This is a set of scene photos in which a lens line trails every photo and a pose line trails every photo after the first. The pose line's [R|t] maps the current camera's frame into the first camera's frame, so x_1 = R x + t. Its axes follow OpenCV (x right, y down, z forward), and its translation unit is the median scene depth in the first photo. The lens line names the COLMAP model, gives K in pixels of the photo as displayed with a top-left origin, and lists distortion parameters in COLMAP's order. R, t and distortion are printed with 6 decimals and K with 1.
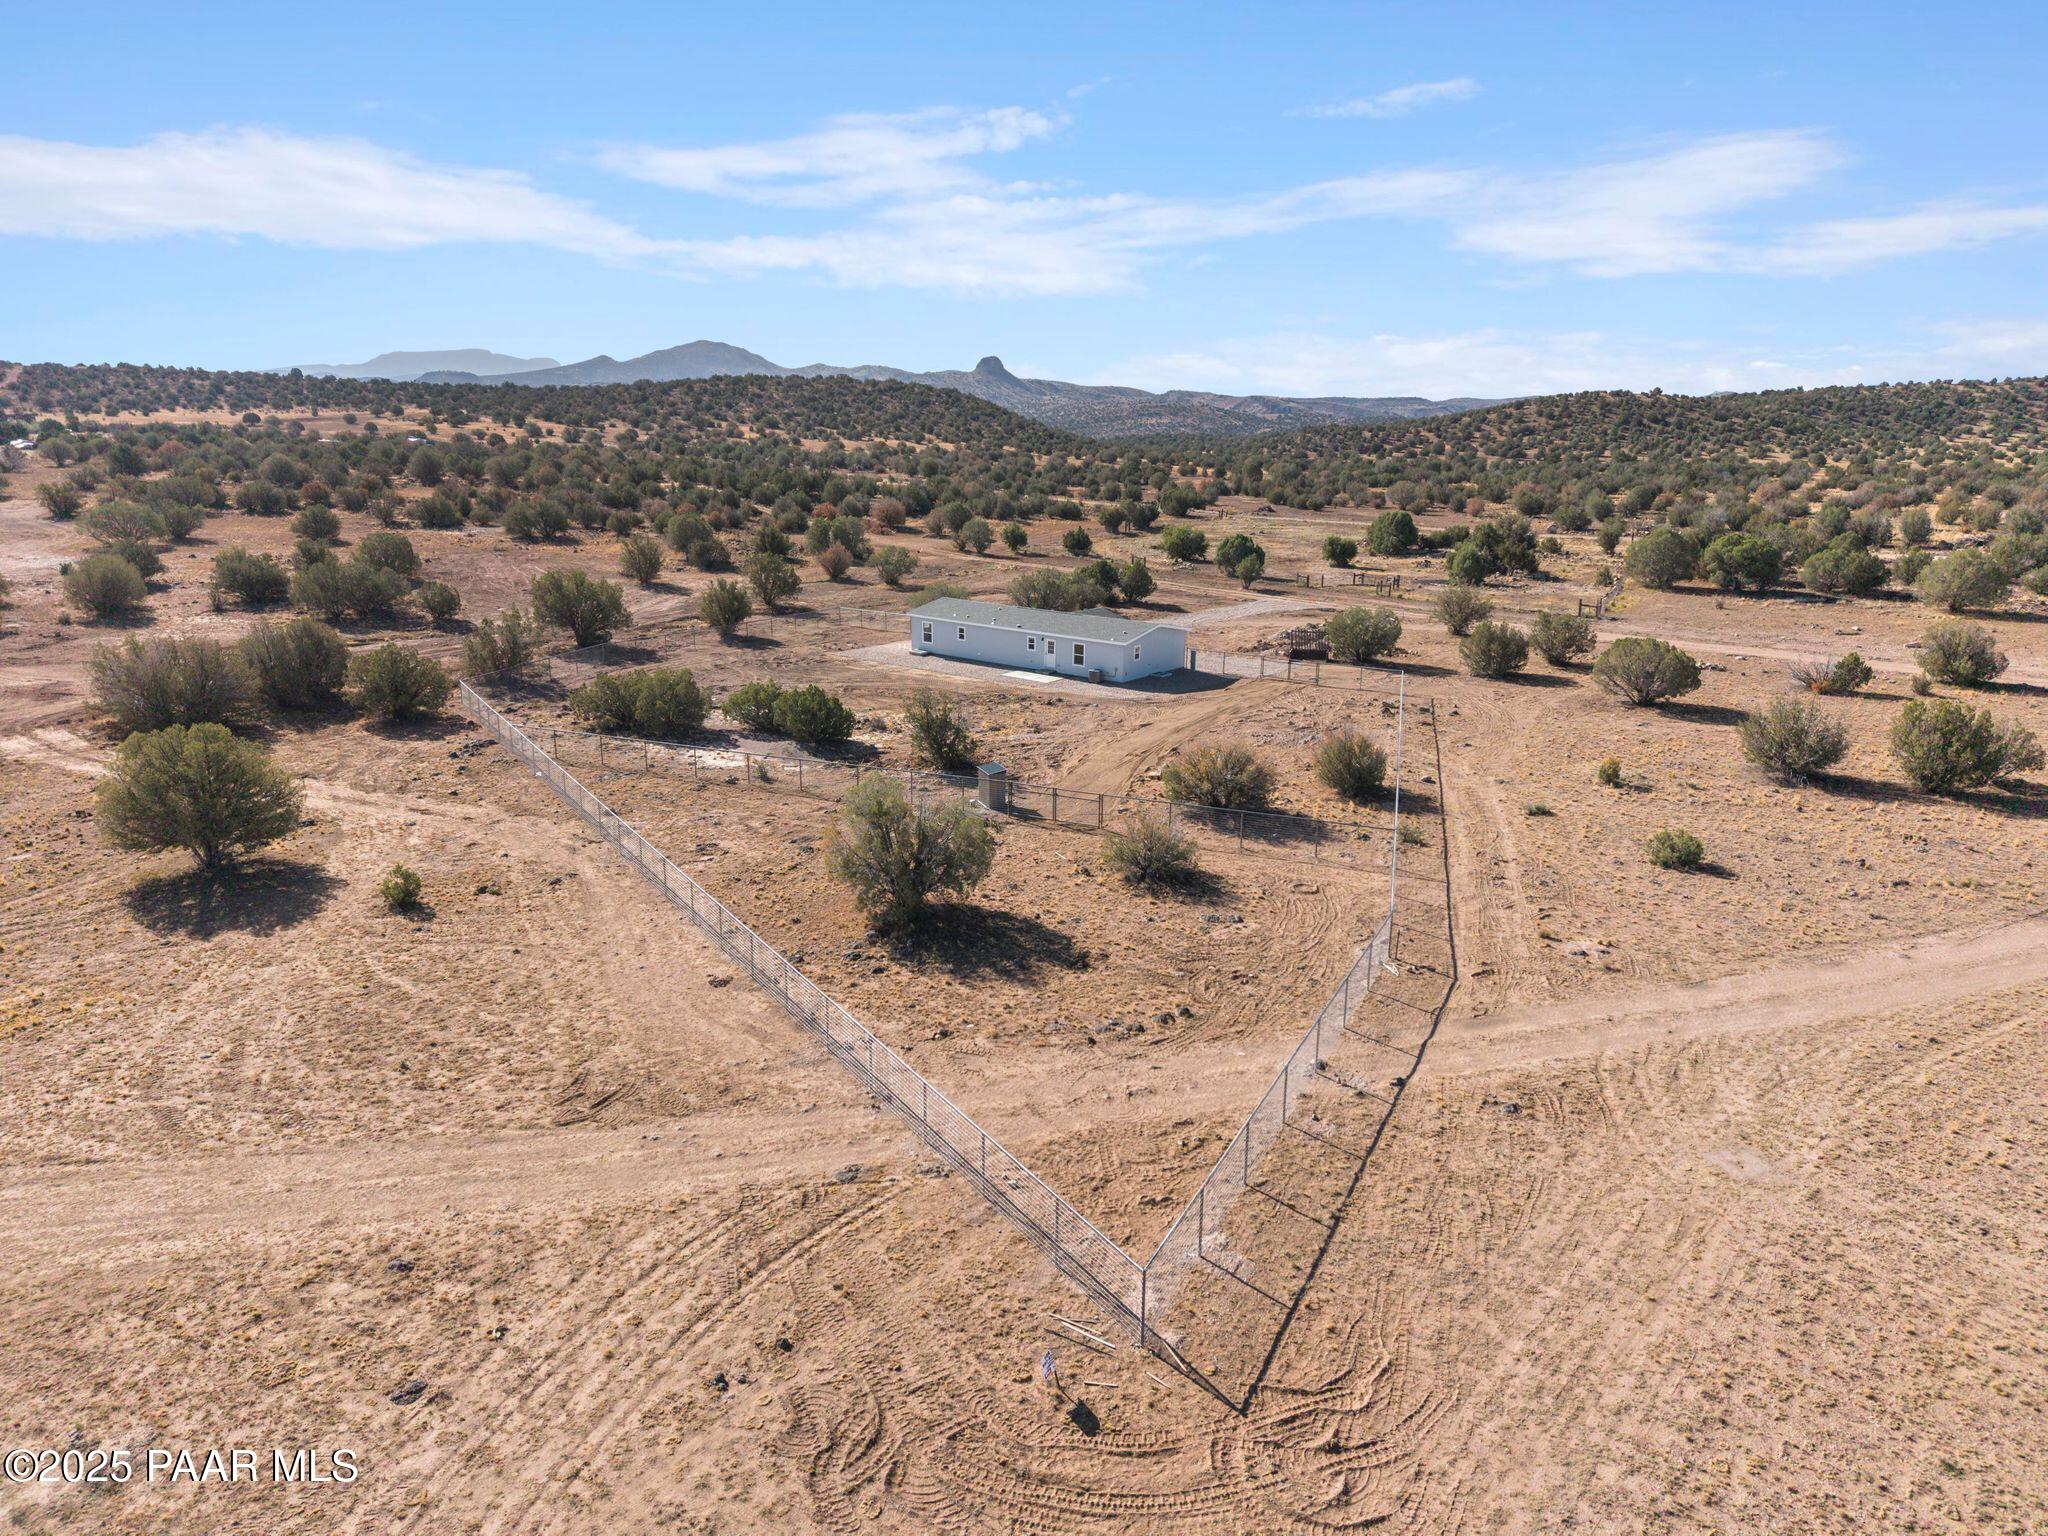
lens RADIAL K [[1364.2, 0, 1015.4], [0, 1364.2, 781.5], [0, 0, 1]] dist [0.023669, -0.019441]
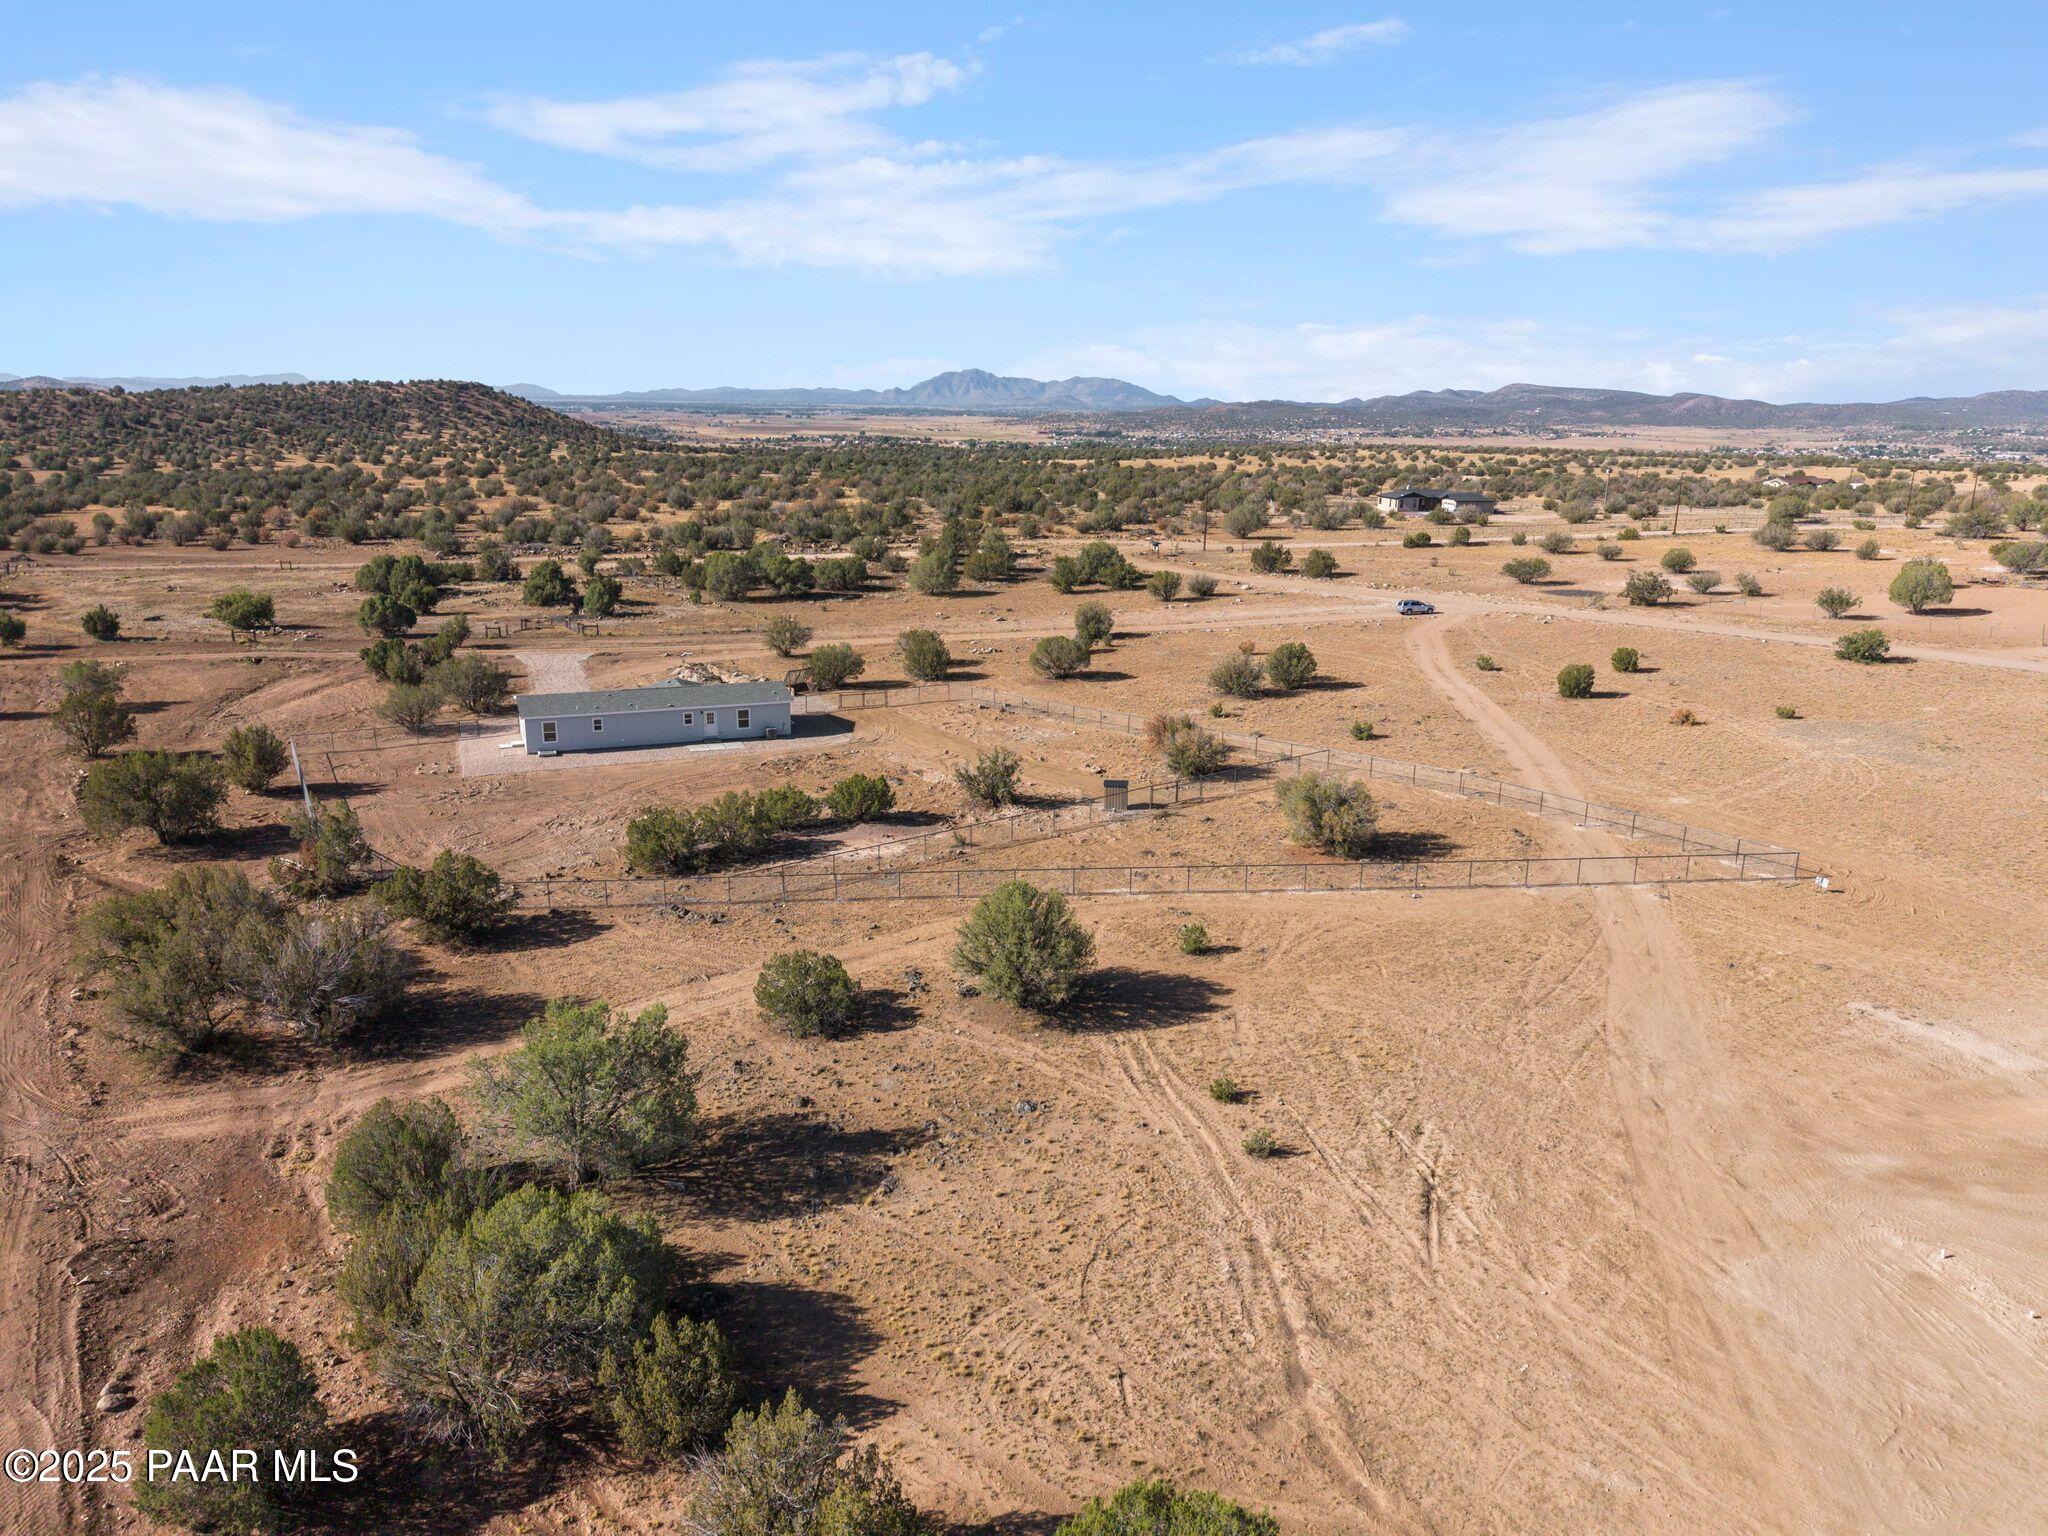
lens RADIAL K [[1362.7, 0, 1016.1], [0, 1362.7, 774.4], [0, 0, 1]] dist [0.043213, -0.046409]
pose [[0.478792, -0.227042, 0.848063, -0.141706], [0.223206, 0.965721, 0.132525, -0.025630], [-0.849080, 0.125840, 0.513057, 0.038891]]
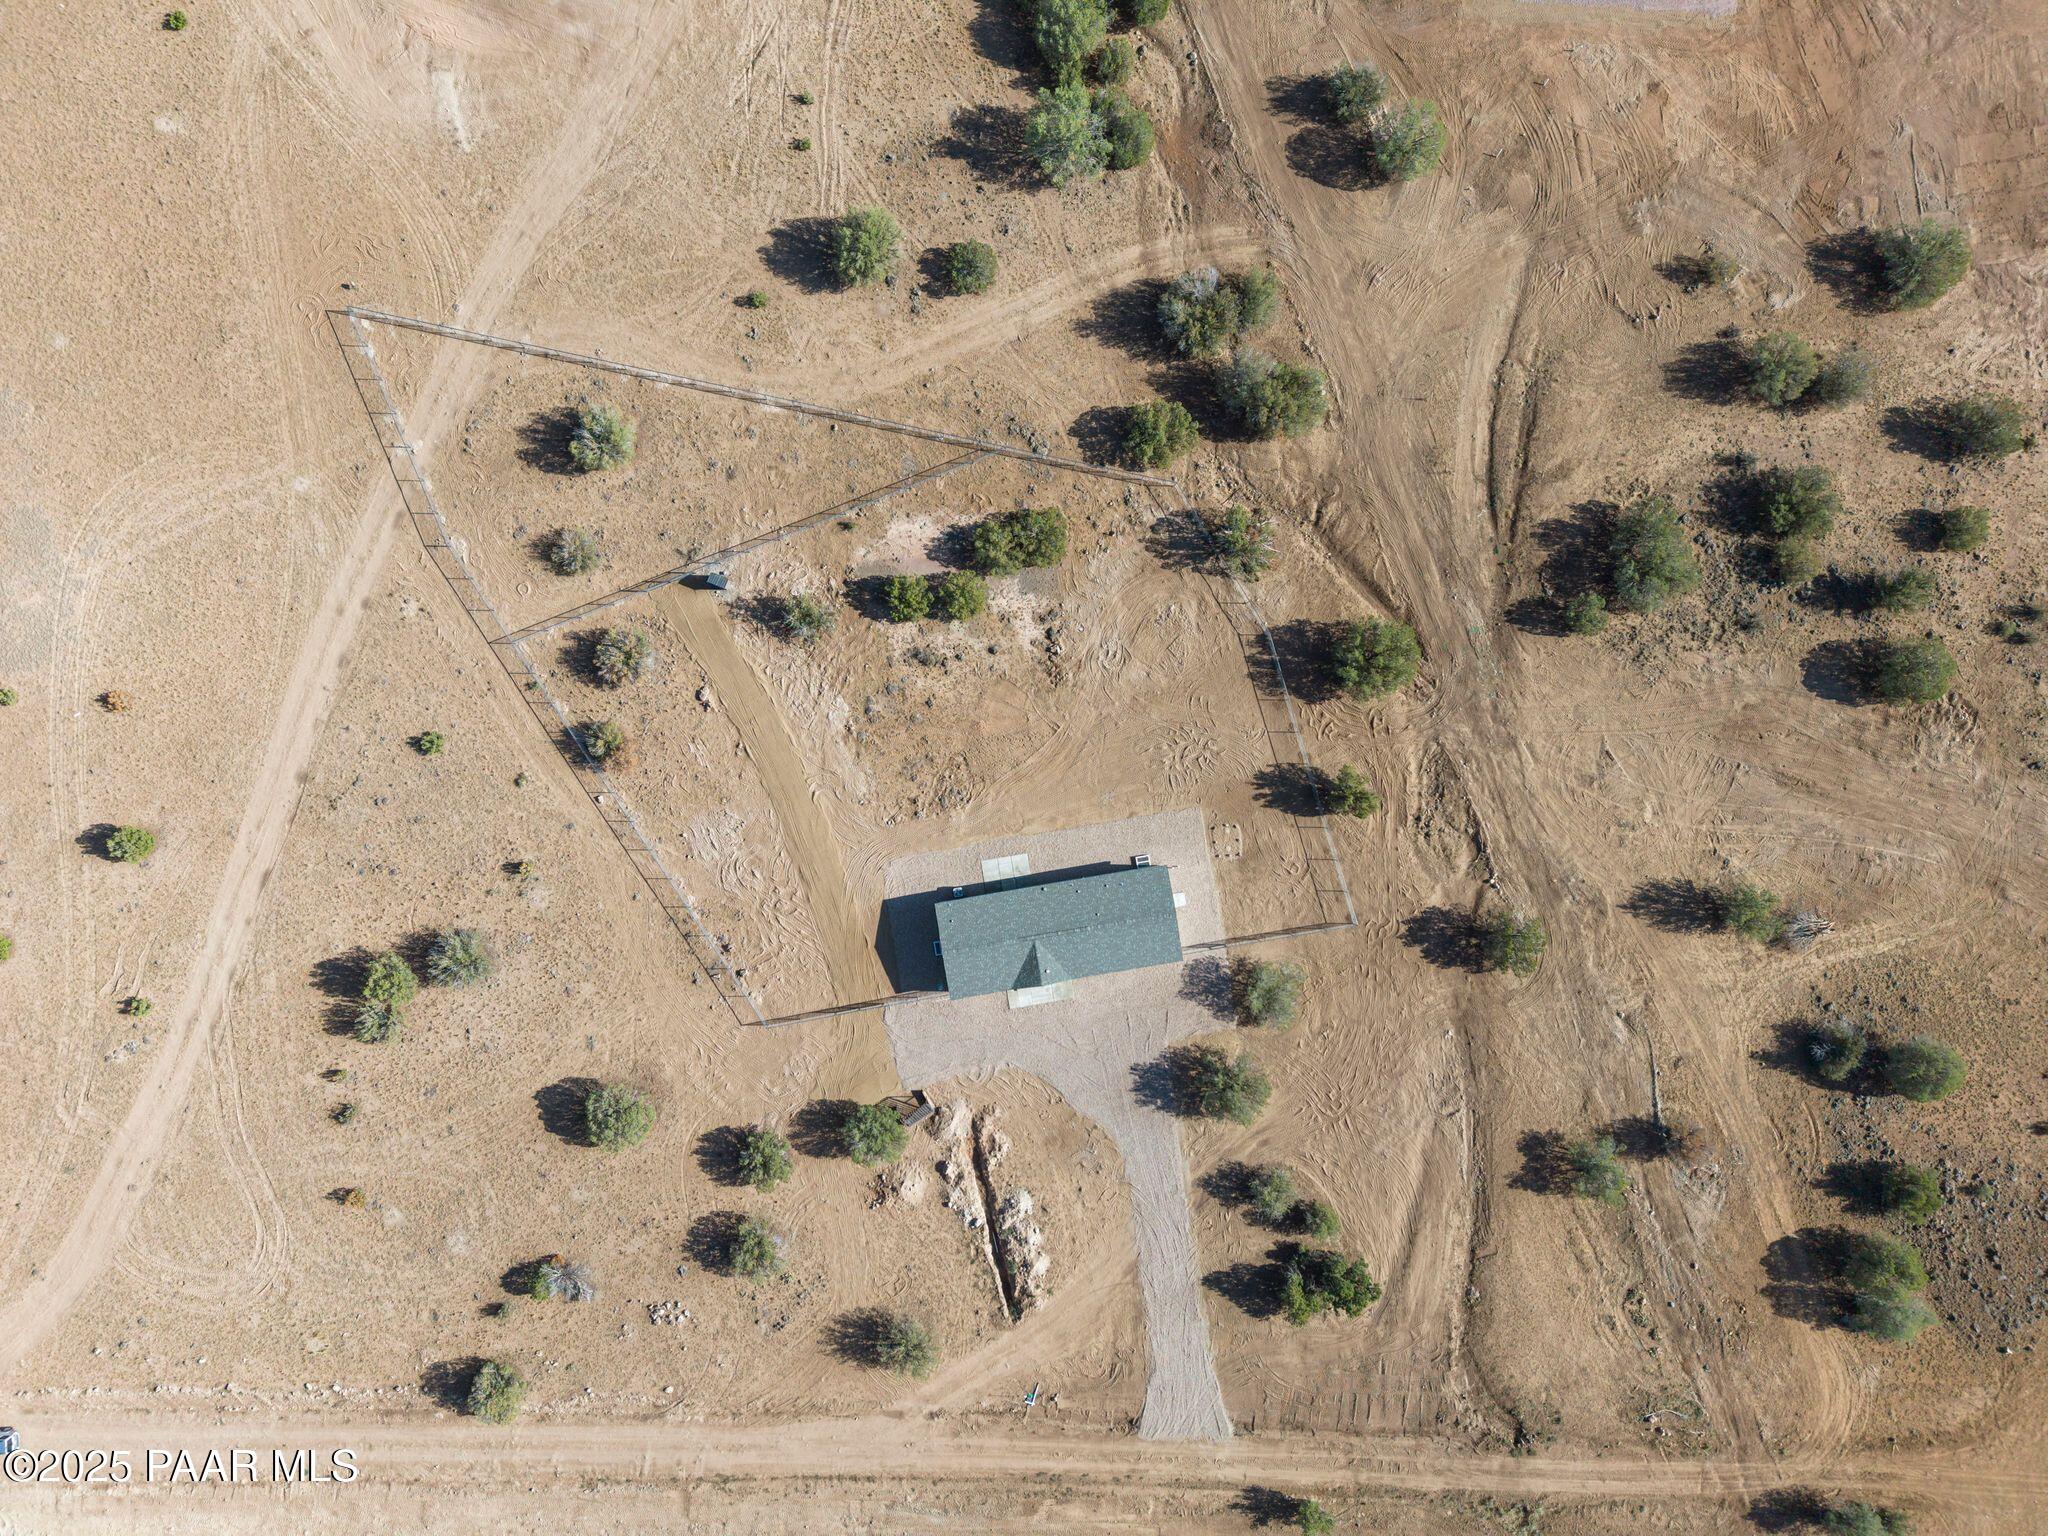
lens RADIAL K [[1362.7, 0, 1016.1], [0, 1362.7, 774.4], [0, 0, 1]] dist [0.043213, -0.046409]
pose [[-0.663651, 0.747680, -0.023262, -0.005475], [-0.233251, -0.177290, 0.956118, -0.220249], [0.710747, 0.639955, 0.292056, 0.100520]]
